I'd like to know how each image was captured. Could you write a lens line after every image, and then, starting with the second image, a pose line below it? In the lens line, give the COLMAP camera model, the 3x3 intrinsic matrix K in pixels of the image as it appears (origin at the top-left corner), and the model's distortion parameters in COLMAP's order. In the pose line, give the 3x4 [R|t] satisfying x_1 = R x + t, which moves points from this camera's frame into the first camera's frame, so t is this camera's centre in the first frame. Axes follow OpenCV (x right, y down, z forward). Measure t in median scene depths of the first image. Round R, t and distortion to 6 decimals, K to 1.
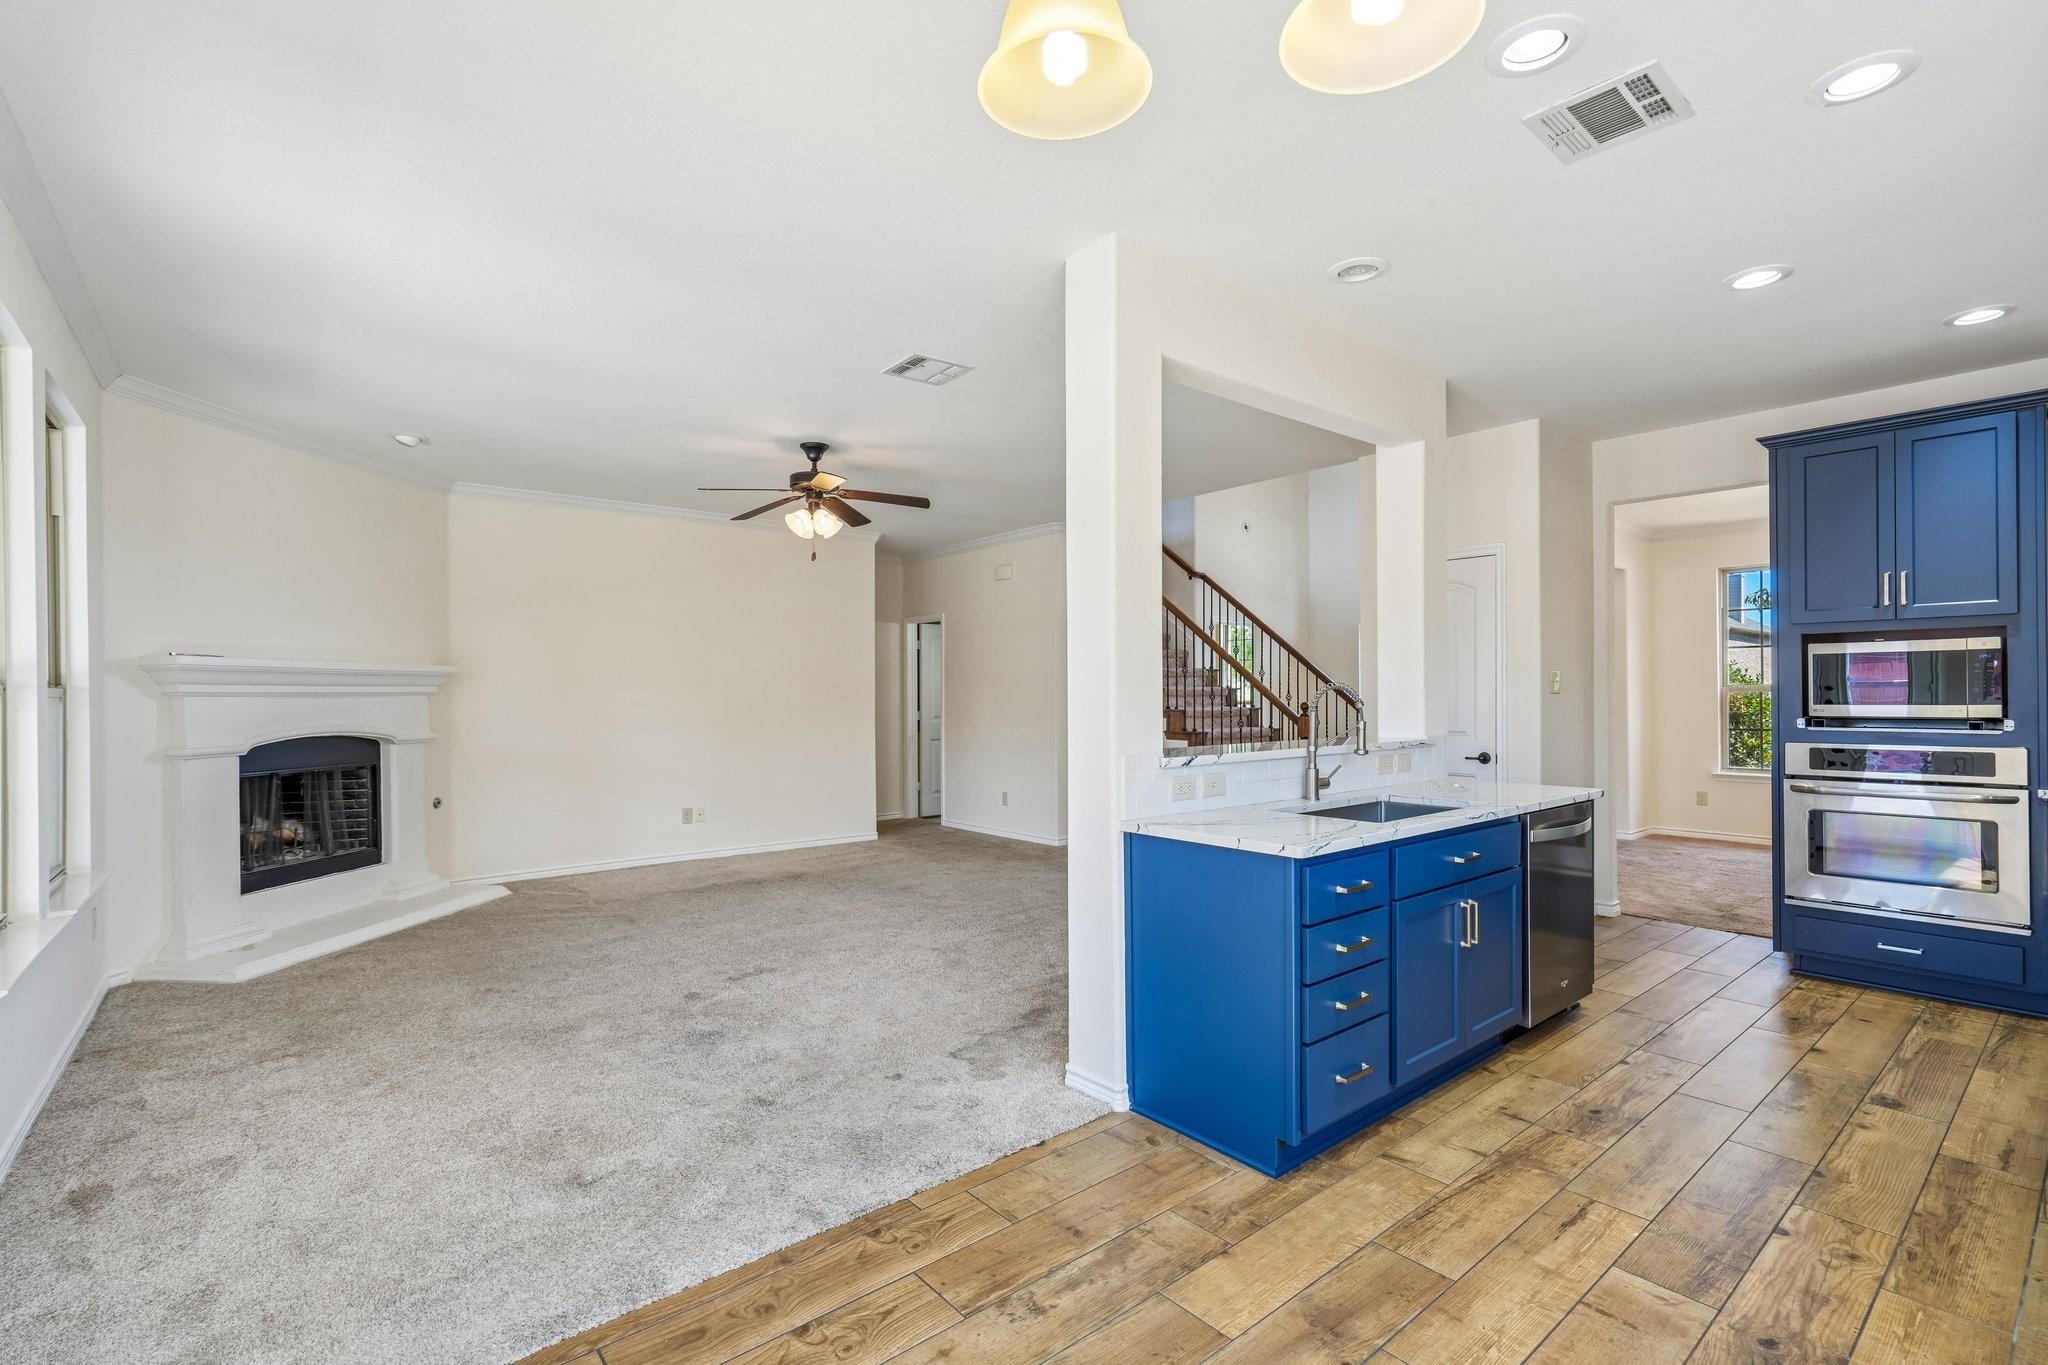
lens RADIAL K [[936.4, 0, 1031.2], [0, 936.4, 692.6], [0, 0, 1]] dist [-0.003330, 0.002460]
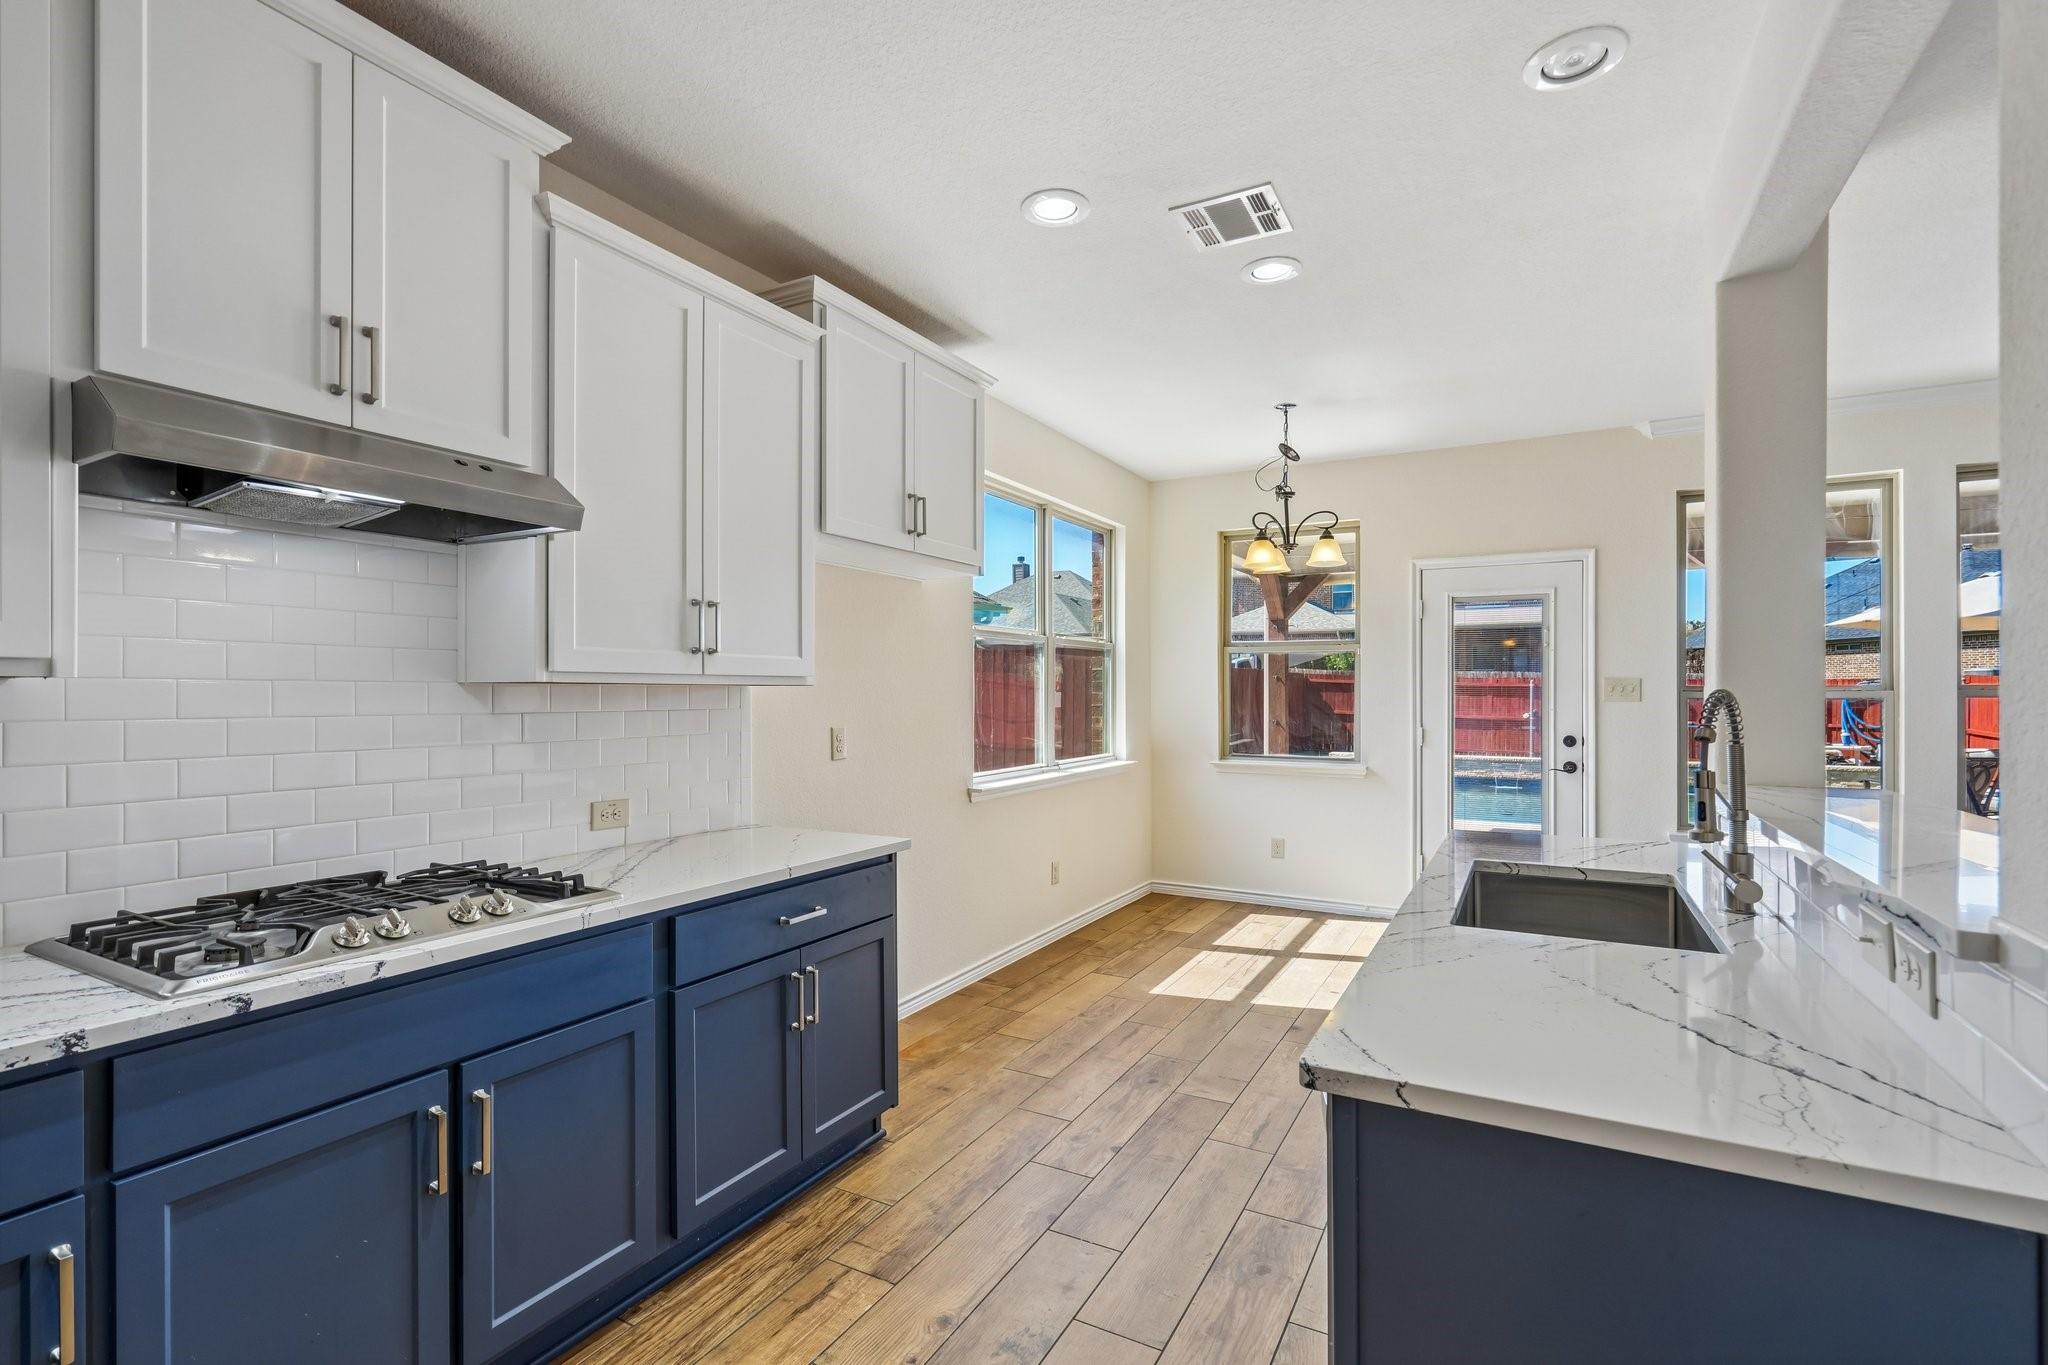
lens RADIAL K [[936.4, 0, 1036.3], [0, 936.4, 693.4], [0, 0, 1]] dist [-0.003330, 0.002460]
pose [[-0.929566, 0.007168, -0.368585, 0.812827], [0.005622, 0.999970, 0.005266, -0.013748], [0.368612, 0.002823, -0.929579, 1.266257]]
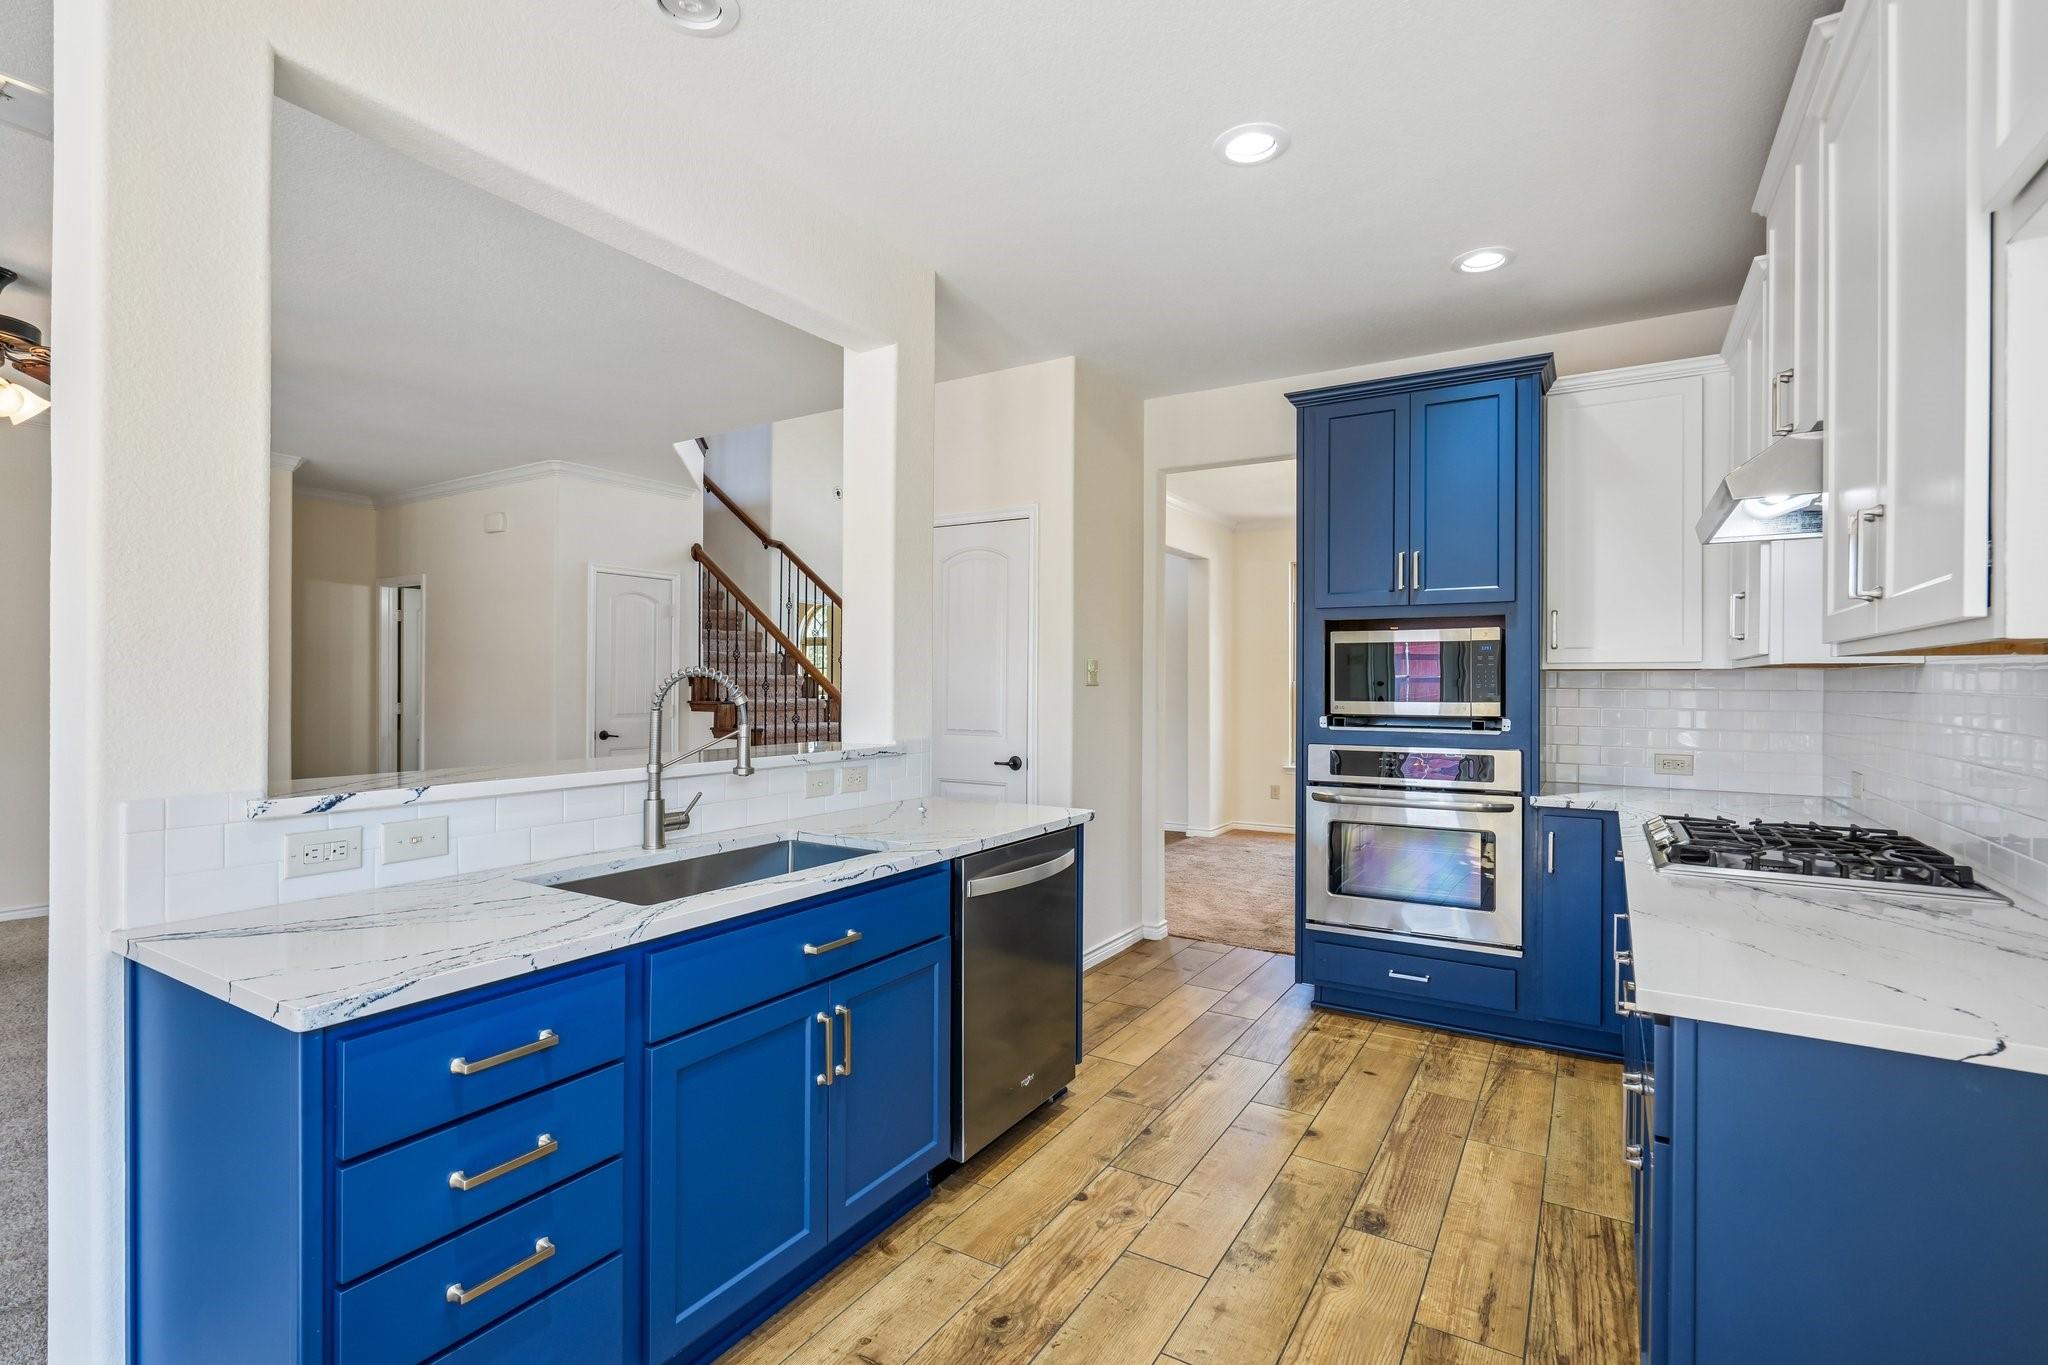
lens RADIAL K [[936.4, 0, 1034.9], [0, 936.4, 685.2], [0, 0, 1]] dist [-0.003330, 0.002460]
pose [[0.946540, 0.008508, 0.322473, 0.319777], [-0.009488, 0.999954, 0.001468, -0.000680], [-0.322446, -0.004449, 0.946577, 0.289183]]
